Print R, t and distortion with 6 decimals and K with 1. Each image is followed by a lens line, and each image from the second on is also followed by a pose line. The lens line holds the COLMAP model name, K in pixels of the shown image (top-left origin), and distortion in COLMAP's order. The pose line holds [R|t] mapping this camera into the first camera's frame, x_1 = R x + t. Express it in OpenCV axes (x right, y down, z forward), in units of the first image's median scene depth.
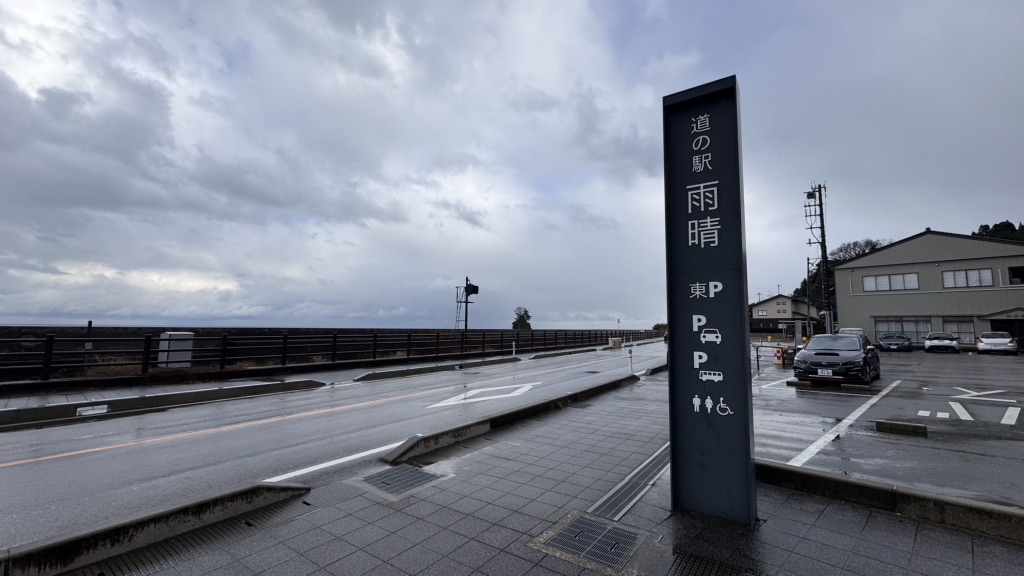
lens RADIAL K [[404.8, 0, 512.0], [0, 404.8, 288.0], [0, 0, 1]] dist [0.003197, 0.000096]
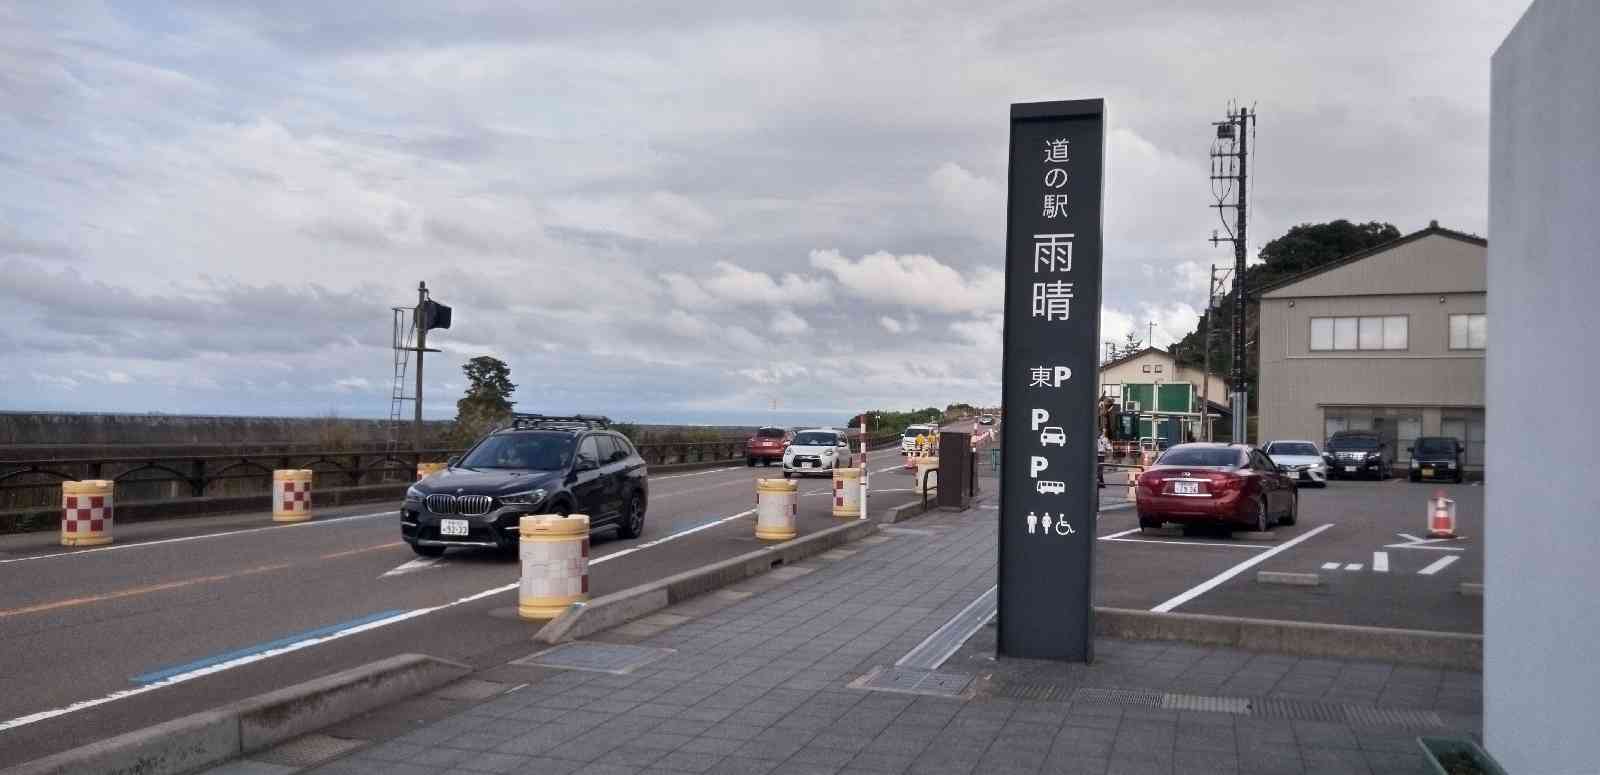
lens RADIAL K [[1141.7, 0, 803.6], [0, 1141.7, 399.0], [0, 0, 1]] dist [0.092429, -0.091705]
pose [[0.957291, 0.020130, 0.288423, -0.578459], [-0.042986, 0.996395, 0.073132, -0.089502], [-0.285911, -0.082407, 0.954706, -0.917061]]
